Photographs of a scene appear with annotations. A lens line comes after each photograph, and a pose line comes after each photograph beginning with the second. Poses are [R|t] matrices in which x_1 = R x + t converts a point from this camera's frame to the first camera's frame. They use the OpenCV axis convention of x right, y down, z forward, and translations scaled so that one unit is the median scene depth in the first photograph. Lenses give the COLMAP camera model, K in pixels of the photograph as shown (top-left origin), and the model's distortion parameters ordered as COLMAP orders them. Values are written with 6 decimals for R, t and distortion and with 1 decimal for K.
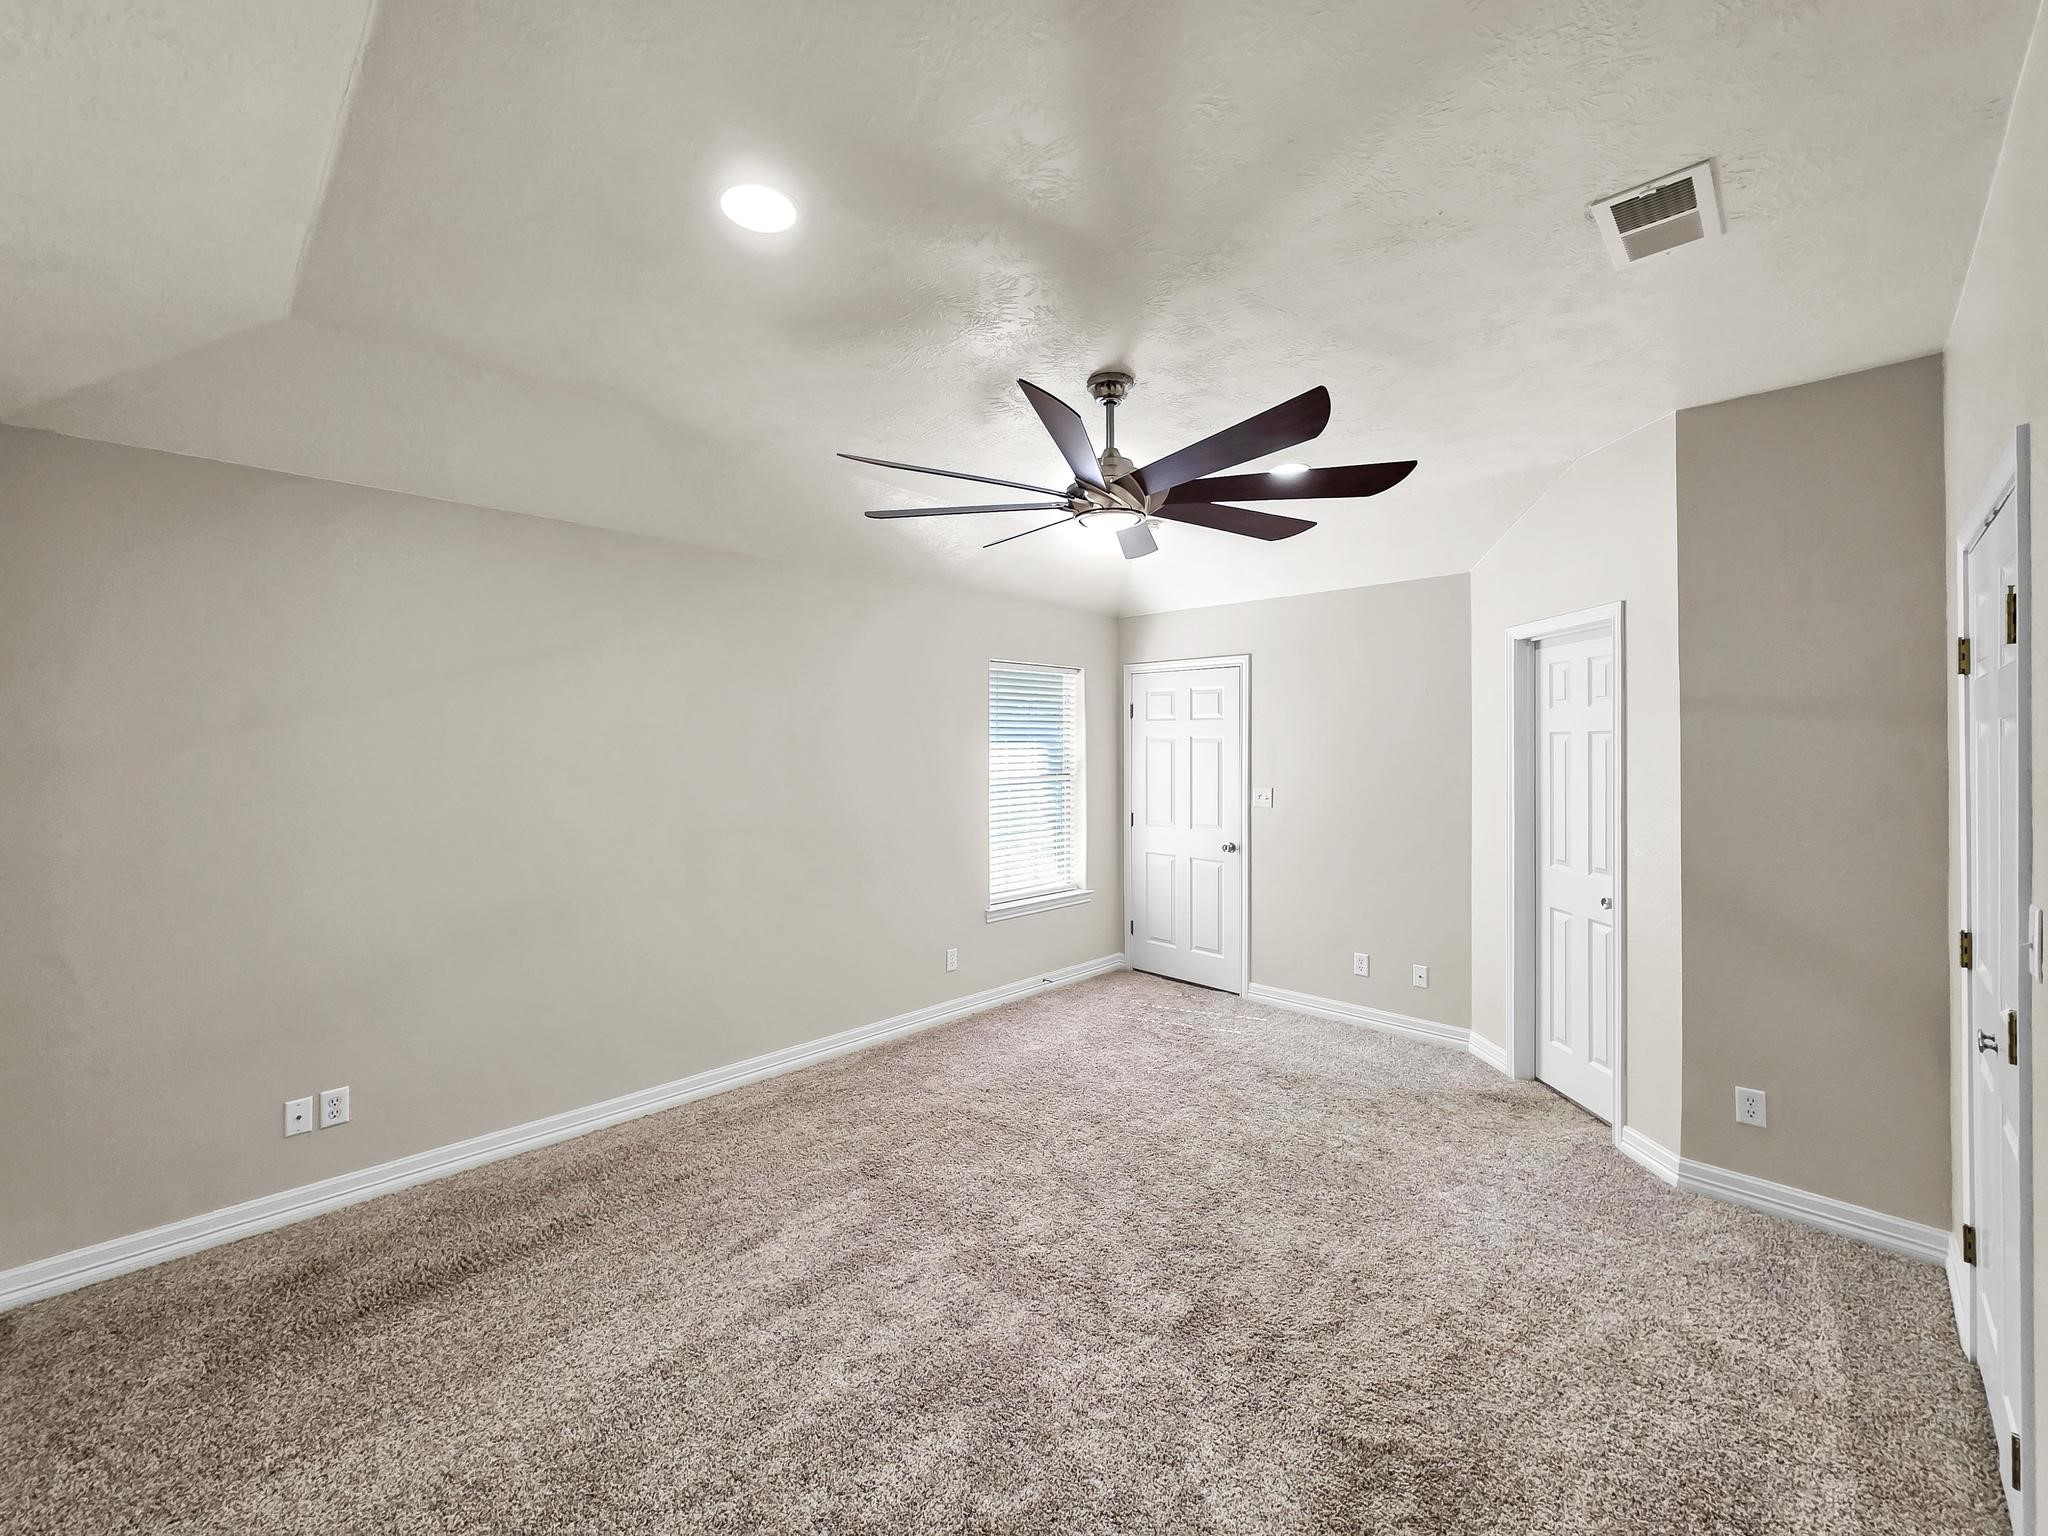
lens RADIAL K [[838.3, 0, 1006.4], [0, 838.3, 740.8], [0, 0, 1]] dist [-0.001568, -0.000245]
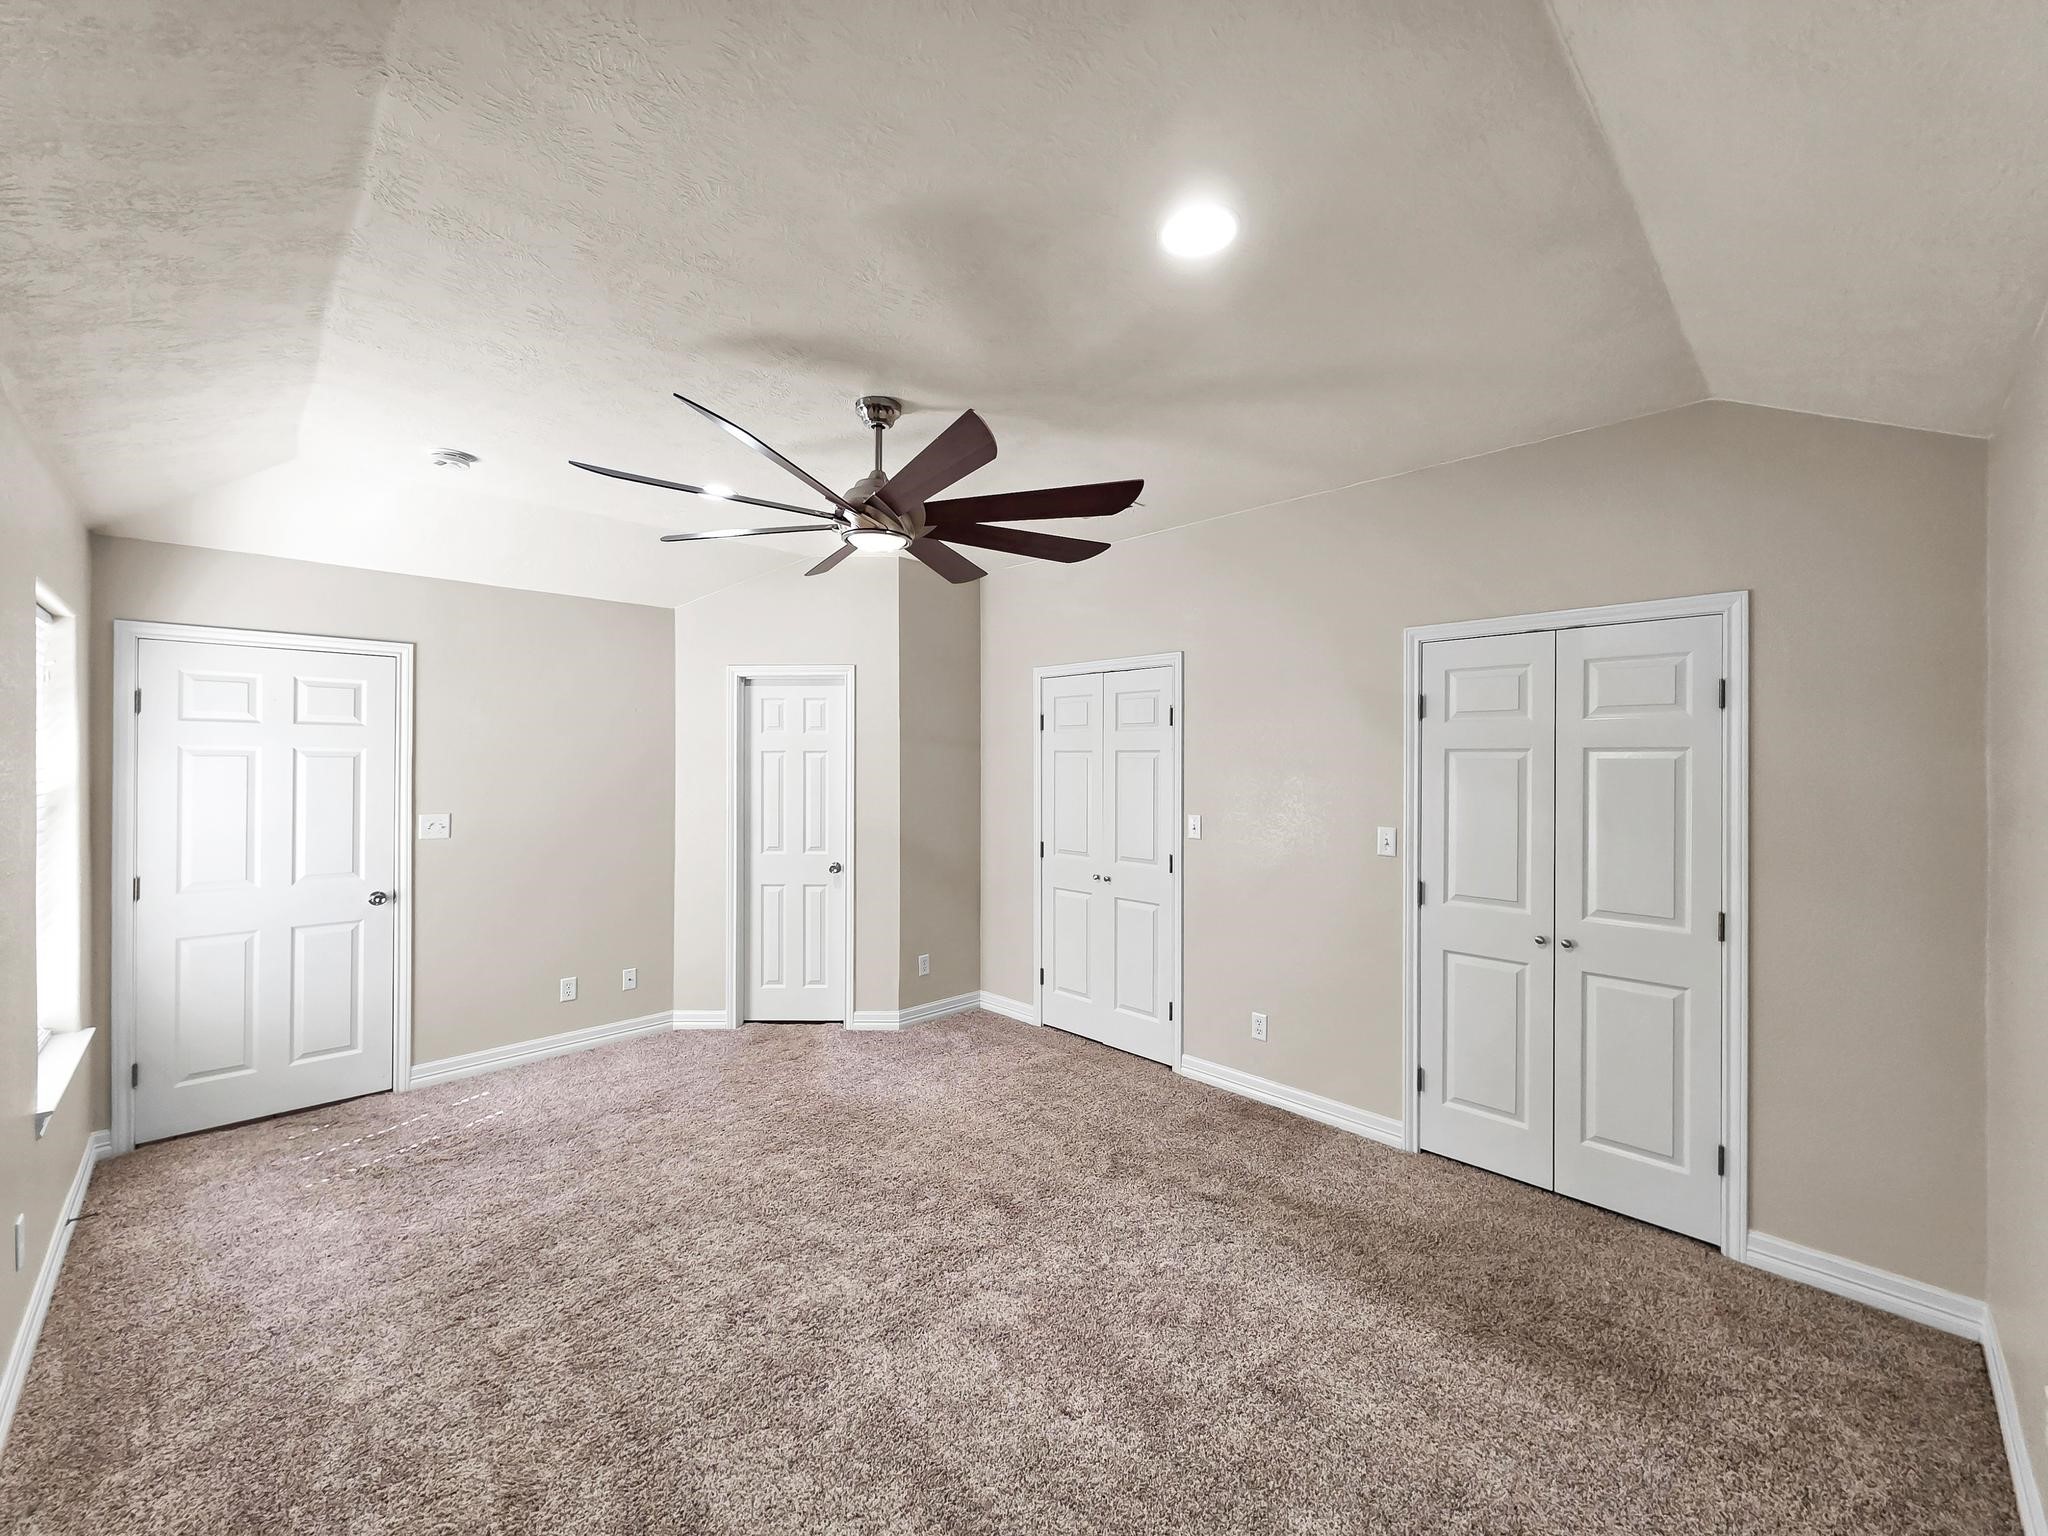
lens RADIAL K [[819.3, 0, 1024.1], [0, 819.3, 765.2], [0, 0, 1]] dist [-0.000243, 0.000027]
pose [[0.010290, -0.007803, 0.999917, -0.557510], [-0.006236, 0.999950, 0.007868, -0.000385], [-0.999928, -0.006316, 0.010241, 0.517489]]
